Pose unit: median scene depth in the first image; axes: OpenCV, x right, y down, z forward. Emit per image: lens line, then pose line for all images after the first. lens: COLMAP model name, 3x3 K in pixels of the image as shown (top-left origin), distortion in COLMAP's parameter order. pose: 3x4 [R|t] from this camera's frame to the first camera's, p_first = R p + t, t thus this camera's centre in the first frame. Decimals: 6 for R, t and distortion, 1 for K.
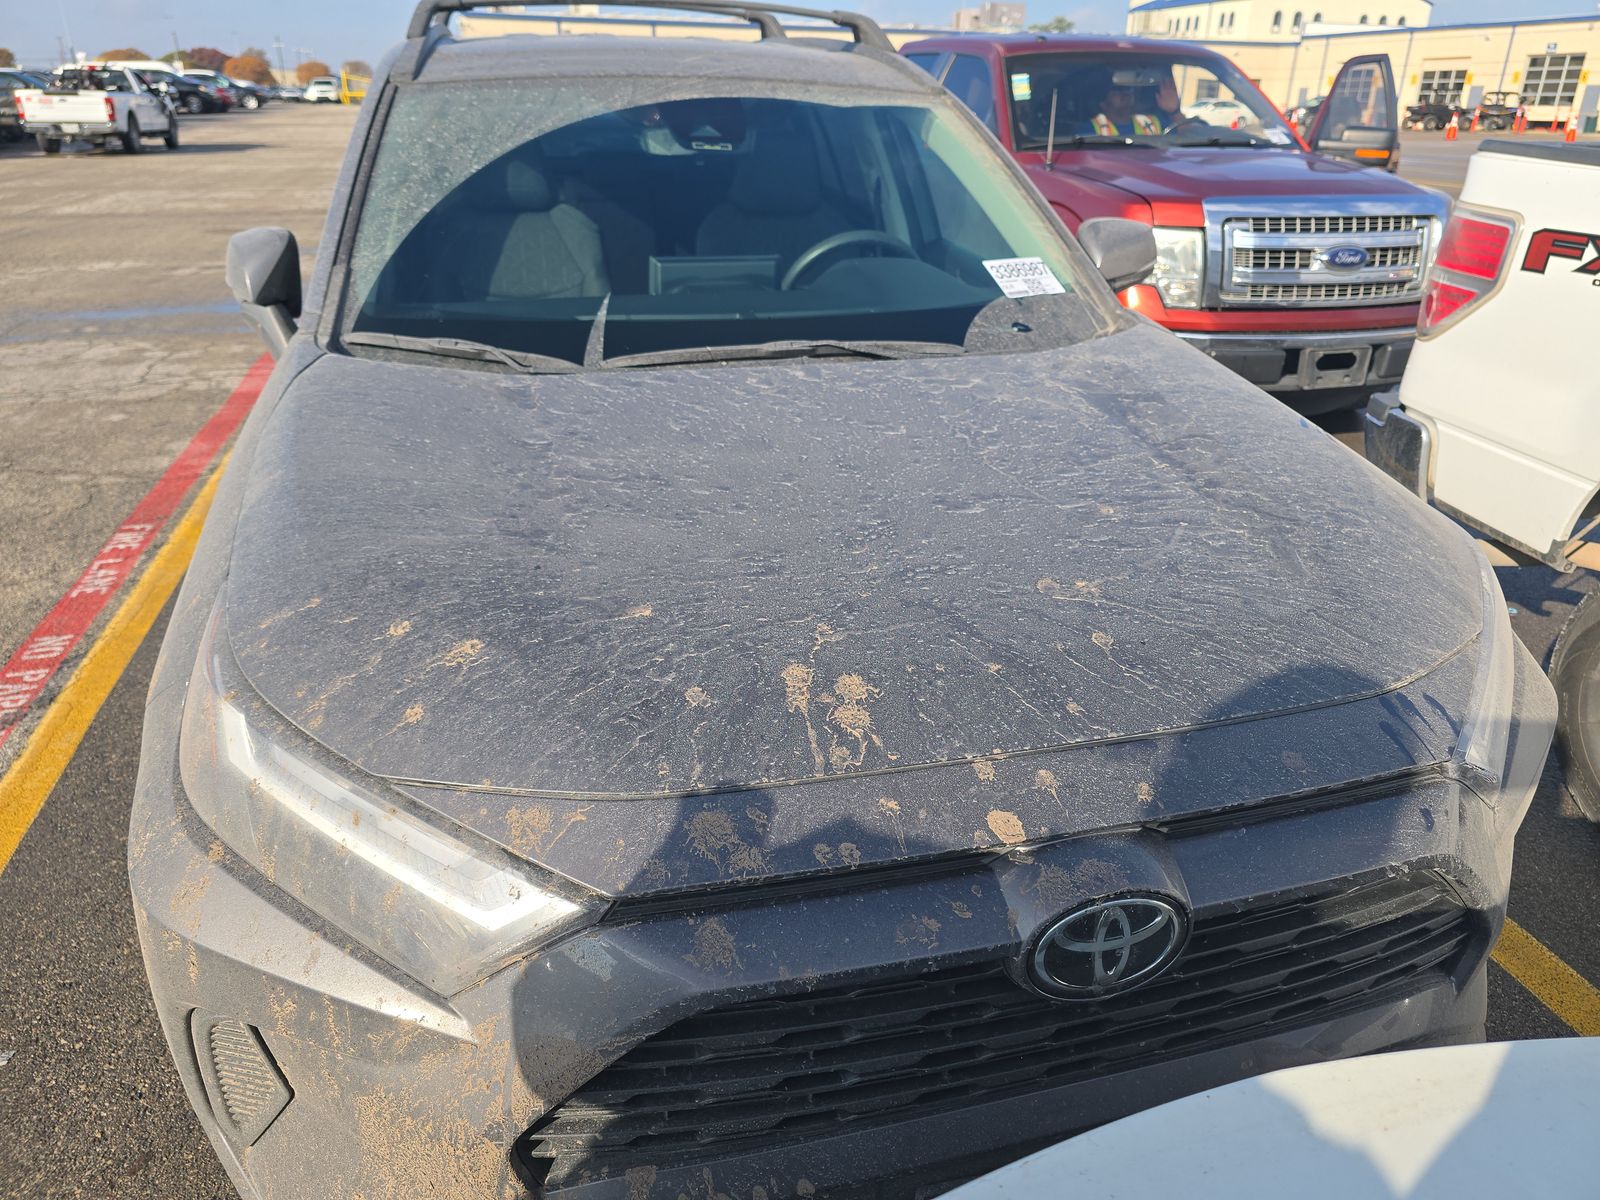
lens RADIAL K [[1103.9, 0, 798.4], [0, 1103.9, 596.6], [0, 0, 1]] dist [0.026671, -0.015011]
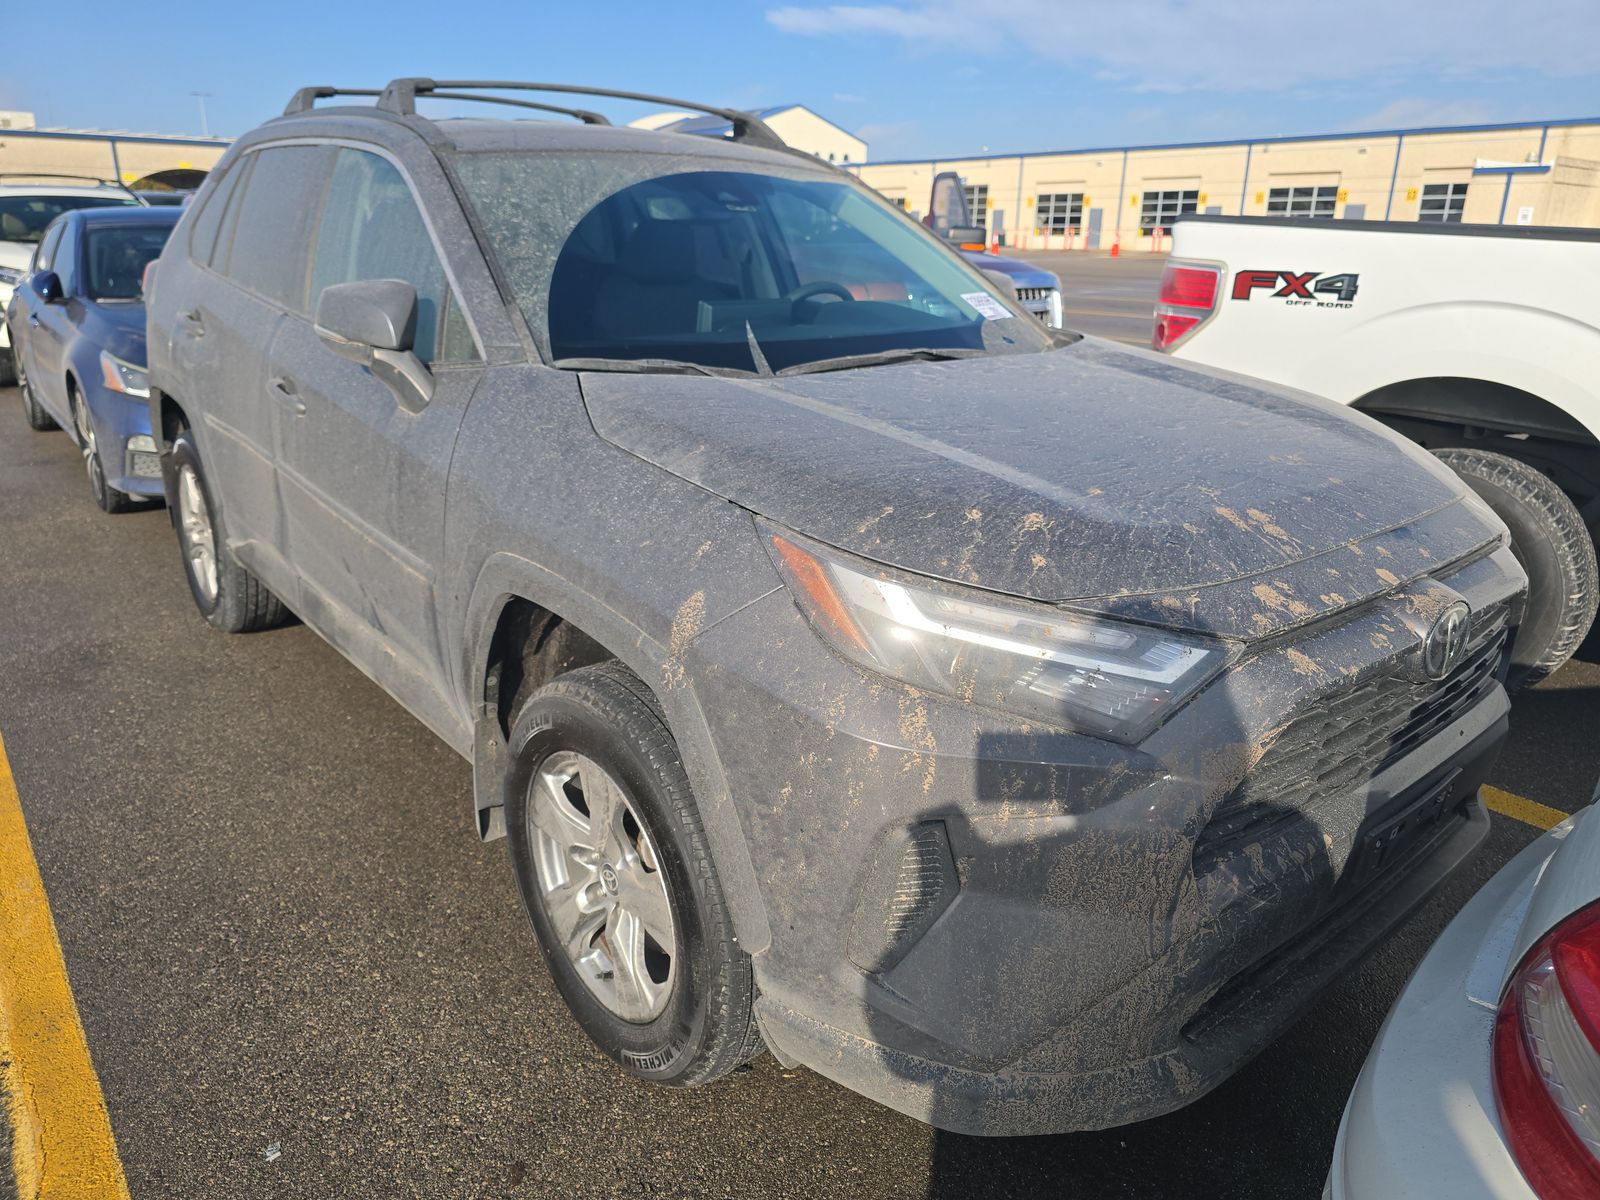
lens RADIAL K [[1103.9, 0, 802.2], [0, 1103.9, 601.1], [0, 0, 1]] dist [0.026671, -0.015011]
pose [[0.911775, -0.137469, 0.386999, -0.528765], [0.172713, 0.983285, -0.057635, 0.084497], [-0.372608, 0.119390, 0.920277, -0.060392]]
